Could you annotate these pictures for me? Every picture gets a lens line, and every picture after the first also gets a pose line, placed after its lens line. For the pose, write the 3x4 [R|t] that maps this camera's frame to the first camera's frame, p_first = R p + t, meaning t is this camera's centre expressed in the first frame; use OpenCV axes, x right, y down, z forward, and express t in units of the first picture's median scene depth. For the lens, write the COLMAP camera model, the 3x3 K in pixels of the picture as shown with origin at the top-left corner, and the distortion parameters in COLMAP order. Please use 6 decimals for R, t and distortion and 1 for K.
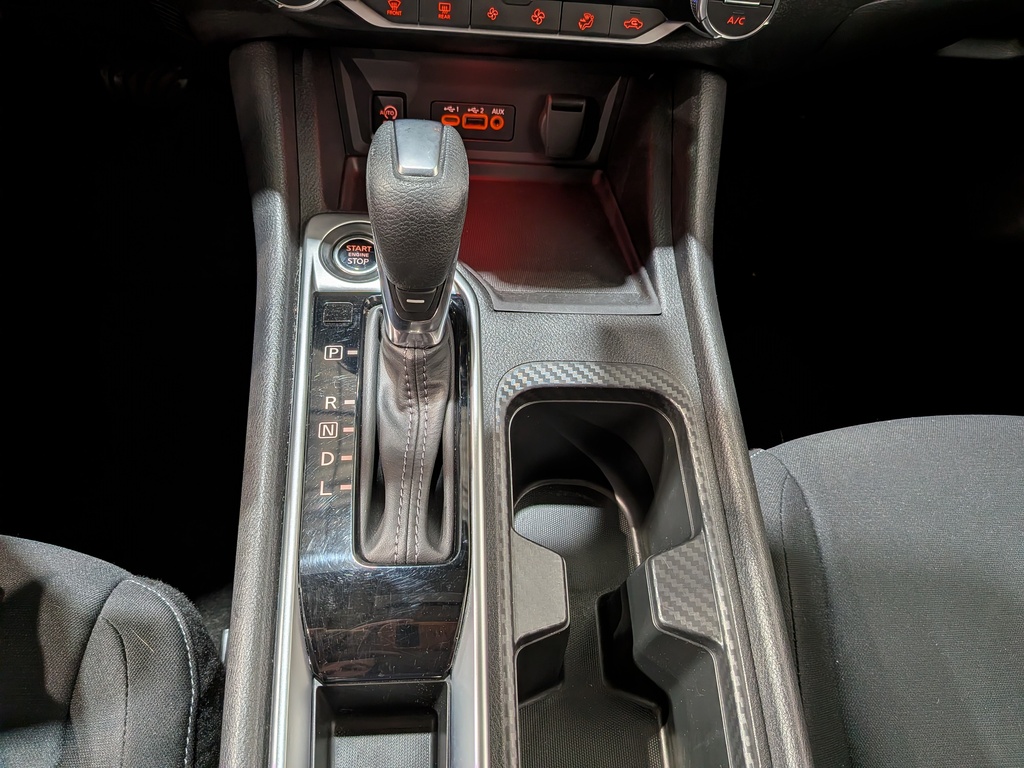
lens RADIAL K [[746.4, 0, 503.2], [0, 746.4, 391.5], [0, 0, 1]] dist [0.057729, -0.102241]
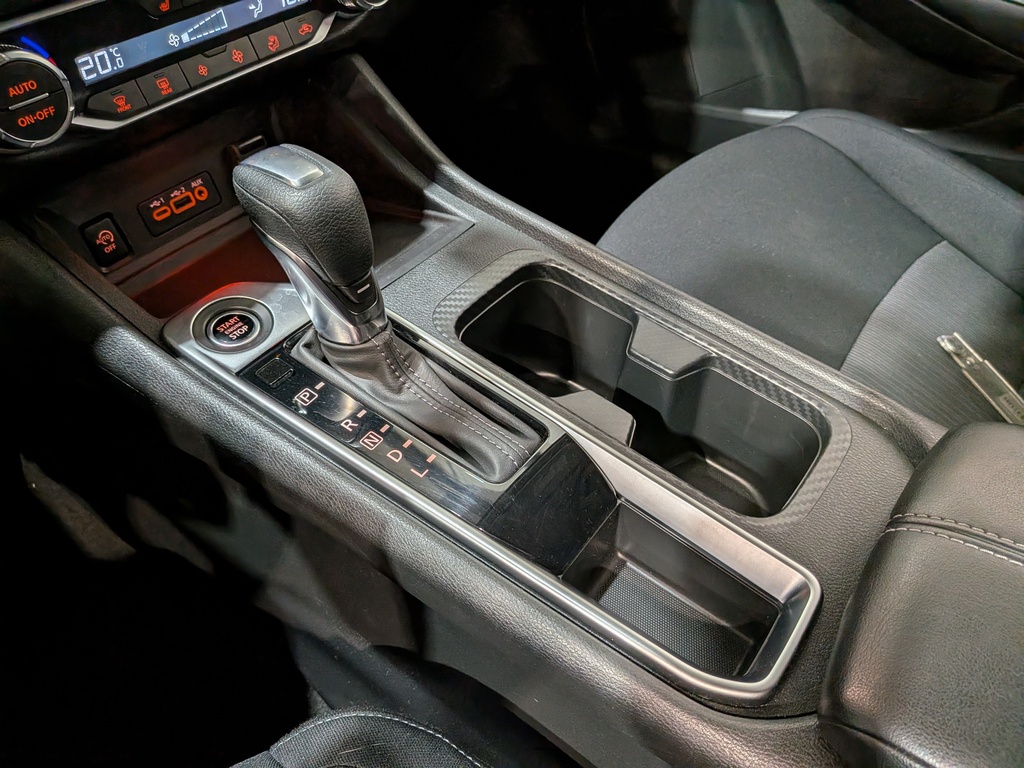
lens RADIAL K [[746.4, 0, 518.7], [0, 746.4, 376.2], [0, 0, 1]] dist [0.057729, -0.102241]
pose [[0.644167, -0.604320, 0.468877, -0.461715], [0.645082, 0.758615, 0.091507, 0.018064], [-0.410997, 0.243518, 0.878511, -0.015623]]
